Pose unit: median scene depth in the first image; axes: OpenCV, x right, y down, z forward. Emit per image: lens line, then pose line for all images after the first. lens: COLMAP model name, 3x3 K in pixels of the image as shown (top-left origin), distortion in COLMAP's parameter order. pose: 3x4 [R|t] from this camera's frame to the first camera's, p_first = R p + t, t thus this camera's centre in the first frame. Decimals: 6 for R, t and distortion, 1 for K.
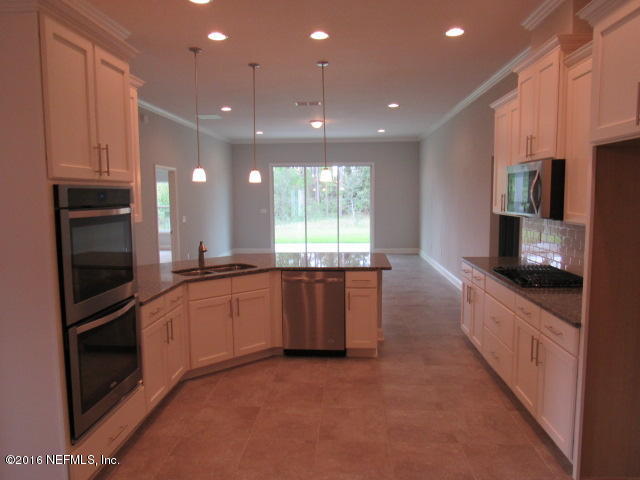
lens RADIAL K [[457.2, 0, 321.6], [0, 457.2, 243.6], [0, 0, 1]] dist [-0.055134, 0.002332]
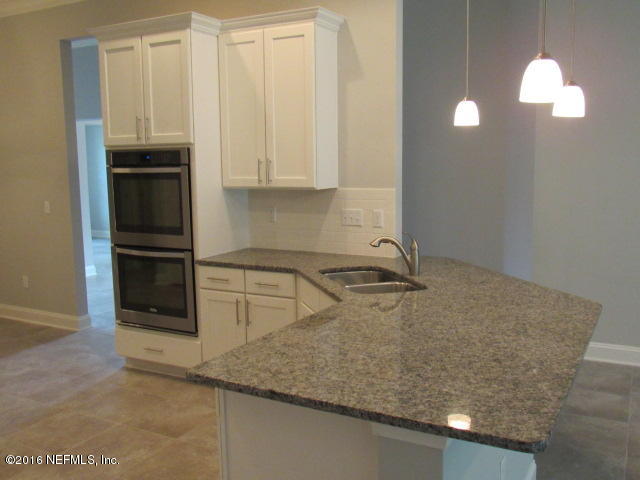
lens RADIAL K [[603.8, 0, 320.2], [0, 603.8, 236.1], [0, 0, 1]] dist [-0.041785, 0.000000]
pose [[-0.406258, 0.128092, -0.904736, 0.851744], [-0.085025, 0.980531, 0.177002, -0.225713], [0.909794, 0.148833, -0.387457, 2.106536]]
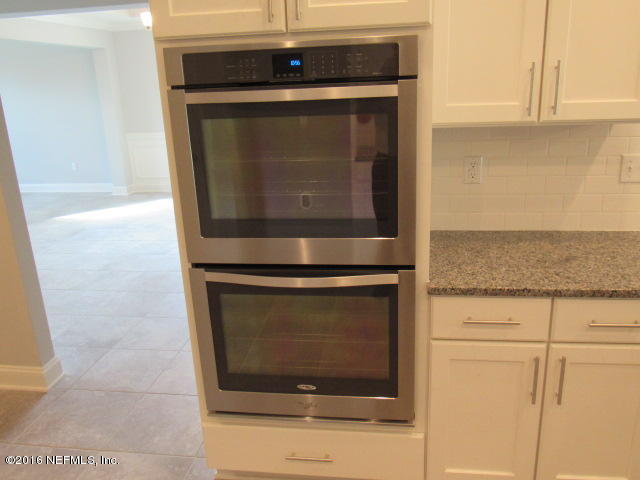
lens RADIAL K [[519.0, 0, 318.9], [0, 519.0, 235.4], [0, 0, 1]] dist [-0.033801, -0.000210]
pose [[-0.072943, 0.296042, -0.952386, 0.145771], [-0.068286, 0.951206, 0.300905, -0.096903], [0.994996, 0.086984, -0.049168, 1.072776]]
